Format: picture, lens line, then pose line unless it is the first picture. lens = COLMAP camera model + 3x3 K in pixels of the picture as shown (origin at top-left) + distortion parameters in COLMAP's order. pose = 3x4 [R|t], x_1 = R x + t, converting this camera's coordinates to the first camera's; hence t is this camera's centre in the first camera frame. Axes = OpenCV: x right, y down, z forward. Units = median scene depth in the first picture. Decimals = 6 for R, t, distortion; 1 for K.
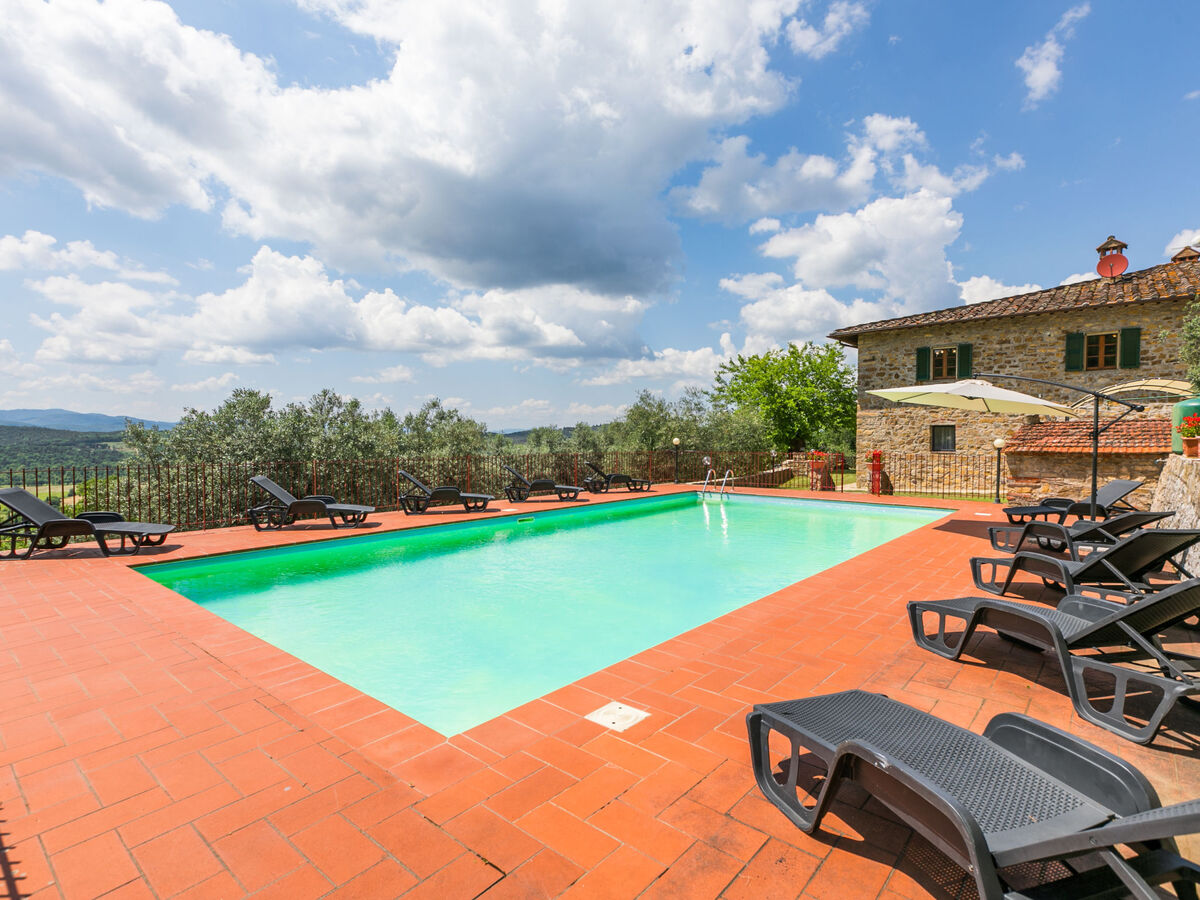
lens RADIAL K [[609.3, 0, 571.9], [0, 609.3, 464.0], [0, 0, 1]] dist [0.013597, -0.006714]
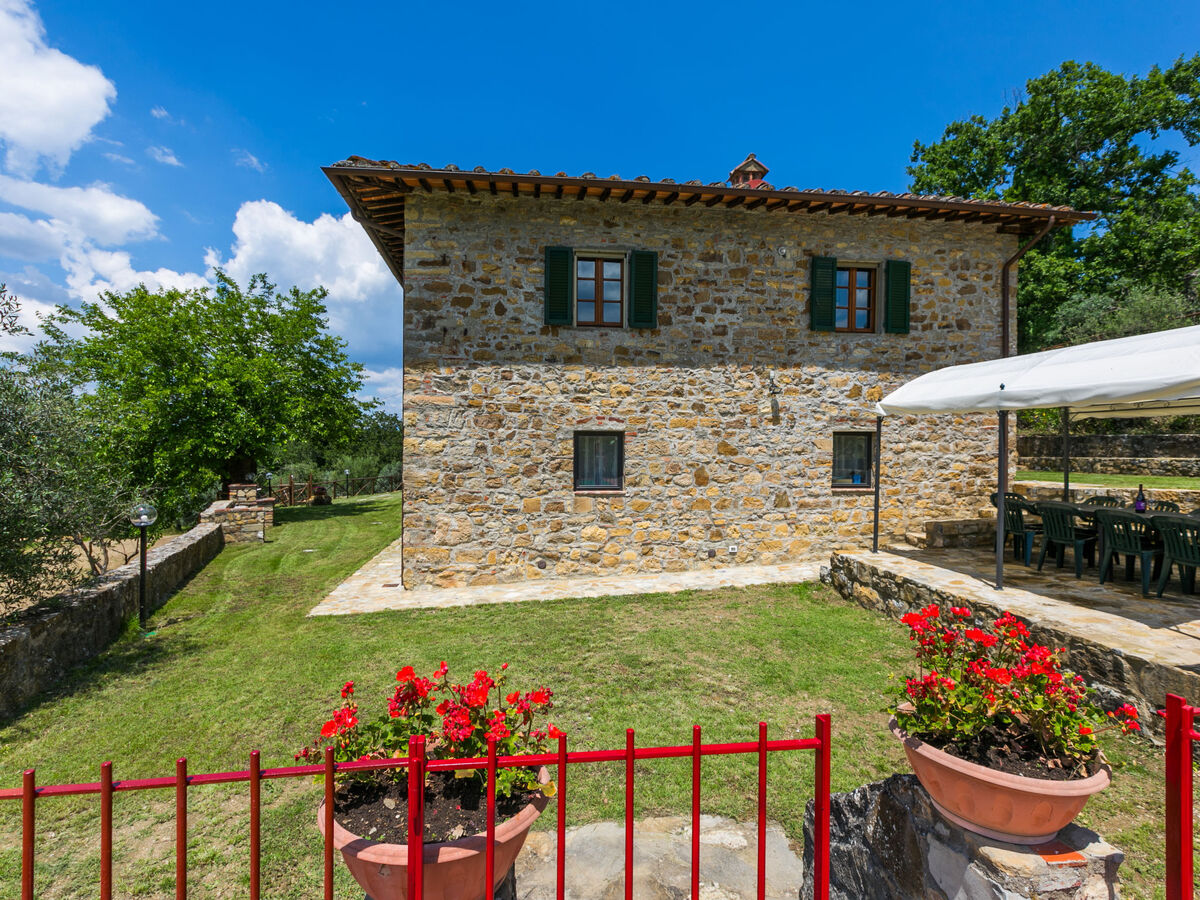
lens RADIAL K [[609.3, 0, 616.5], [0, 609.3, 449.2], [0, 0, 1]] dist [0.013597, -0.006714]
pose [[0.620890, 0.002653, 0.783893, 0.278150], [0.032964, 0.999021, -0.029491, -0.038126], [-0.783204, 0.044151, 0.620195, 0.739565]]
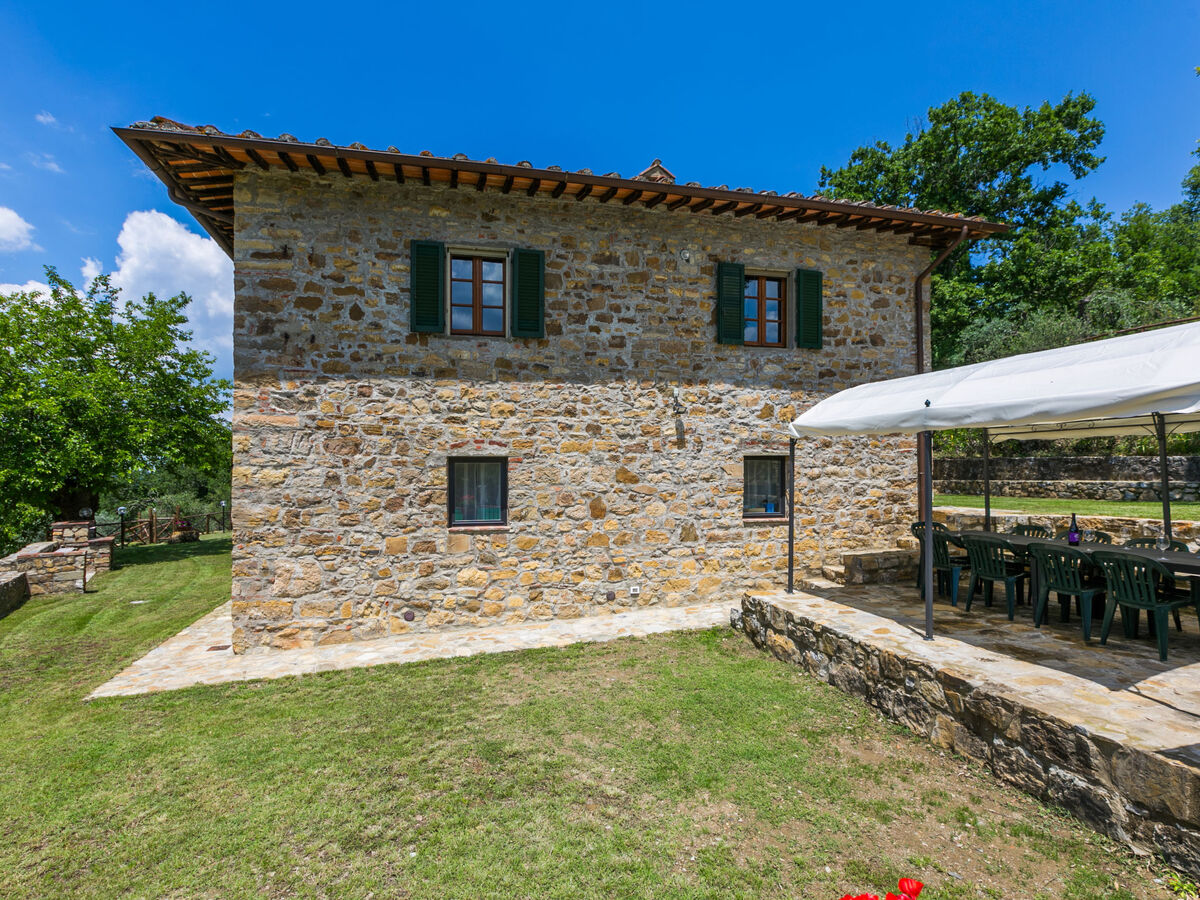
lens RADIAL K [[609.3, 0, 604.0], [0, 609.3, 457.8], [0, 0, 1]] dist [0.013597, -0.006714]
pose [[0.536353, 0.019753, 0.843763, 0.340852], [0.044594, 0.997666, -0.051703, -0.041144], [-0.842815, 0.065358, 0.534220, 0.755329]]
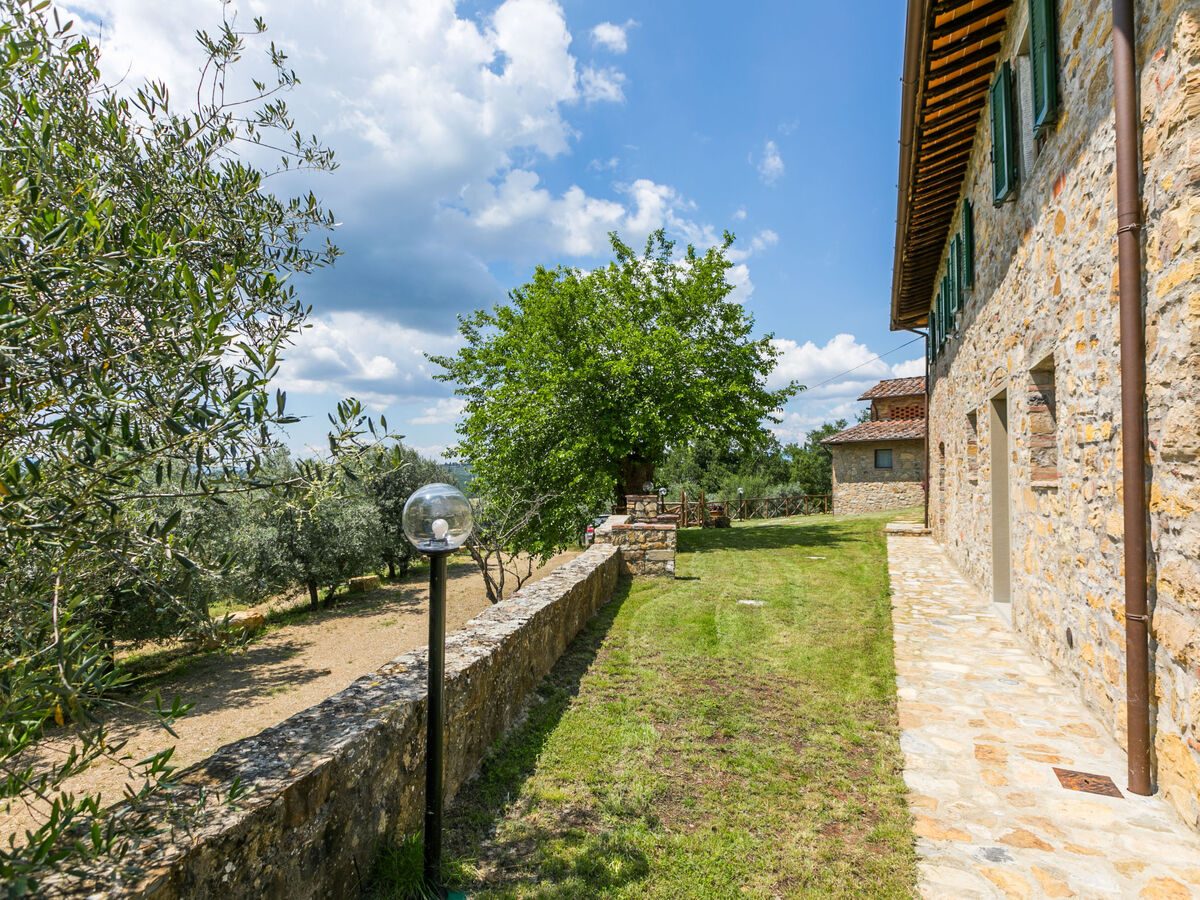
lens RADIAL K [[609.3, 0, 600.2], [0, 609.3, 447.5], [0, 0, 1]] dist [0.013597, -0.006714]
pose [[0.952591, 0.018372, 0.303699, 0.374741], [0.011308, 0.995348, -0.095681, -0.021600], [-0.304044, 0.094579, 0.947952, 1.042291]]
